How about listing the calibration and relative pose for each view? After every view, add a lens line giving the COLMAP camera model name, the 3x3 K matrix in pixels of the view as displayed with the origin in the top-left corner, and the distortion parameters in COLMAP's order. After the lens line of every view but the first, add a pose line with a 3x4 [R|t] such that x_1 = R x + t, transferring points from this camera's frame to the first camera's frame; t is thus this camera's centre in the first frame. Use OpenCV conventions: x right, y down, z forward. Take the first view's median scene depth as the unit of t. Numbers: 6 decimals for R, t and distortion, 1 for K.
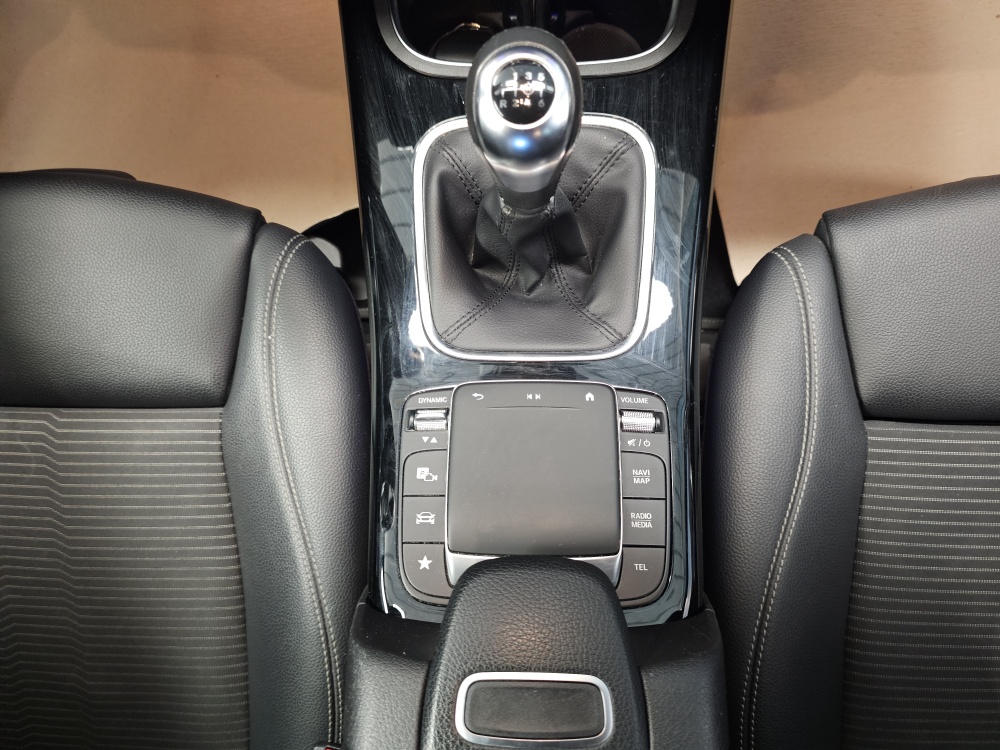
lens RADIAL K [[690.6, 0, 503.5], [0, 690.6, 374.0], [0, 0, 1]] dist [0.053223, -0.067288]
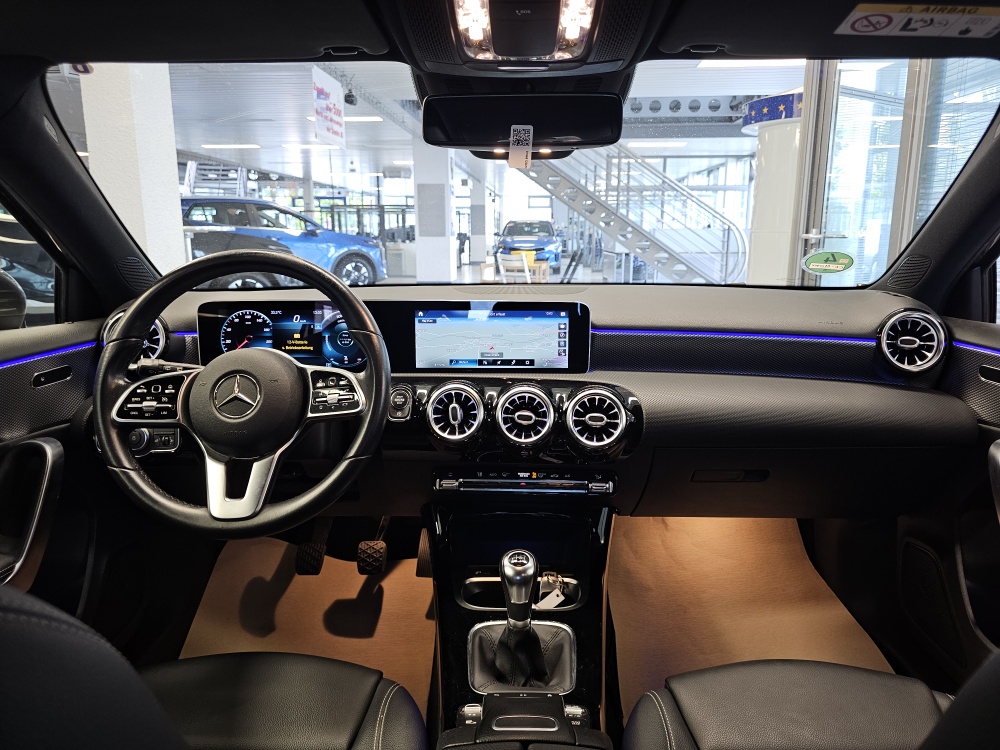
lens RADIAL K [[680.7, 0, 509.9], [0, 680.7, 369.4], [0, 0, 1]] dist [0.060054, -0.069460]
pose [[0.999082, 0.041741, 0.009646, -0.044808], [-0.007159, 0.384652, -0.923034, 1.237995], [-0.042238, 0.922117, 0.384598, -0.563366]]
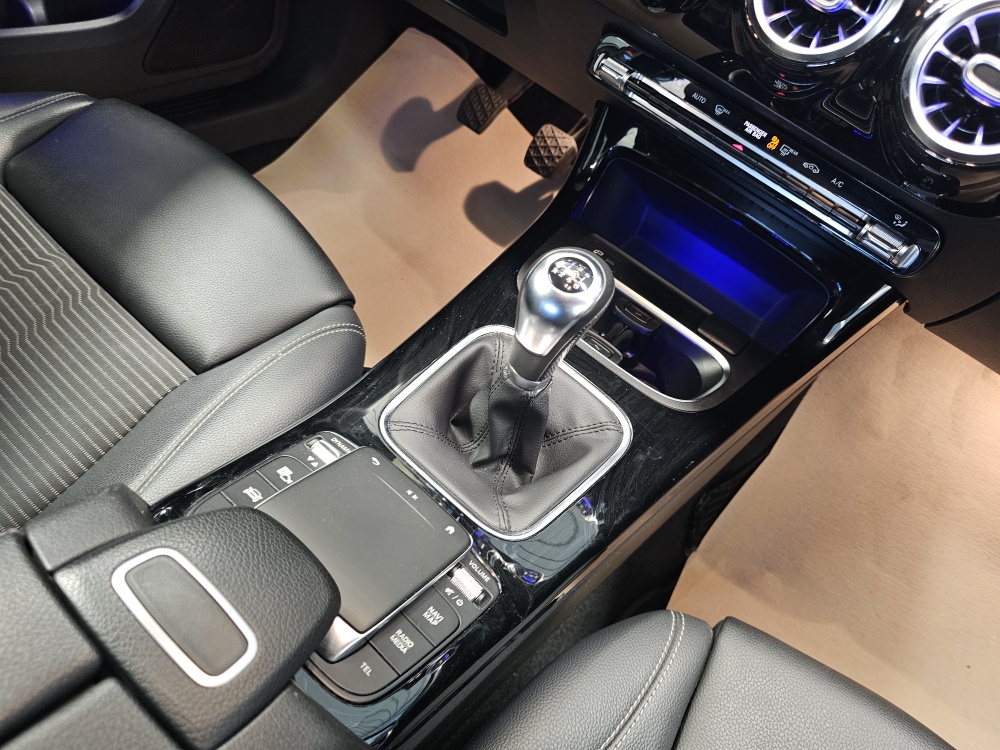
lens RADIAL K [[688.9, 0, 510.9], [0, 688.9, 365.3], [0, 0, 1]] dist [0.027840, -0.033520]
pose [[0.749697, 0.618603, -0.235126, 0.220980], [-0.640573, 0.589101, -0.492572, 0.265021], [-0.166193, 0.519895, 0.837908, -0.015449]]
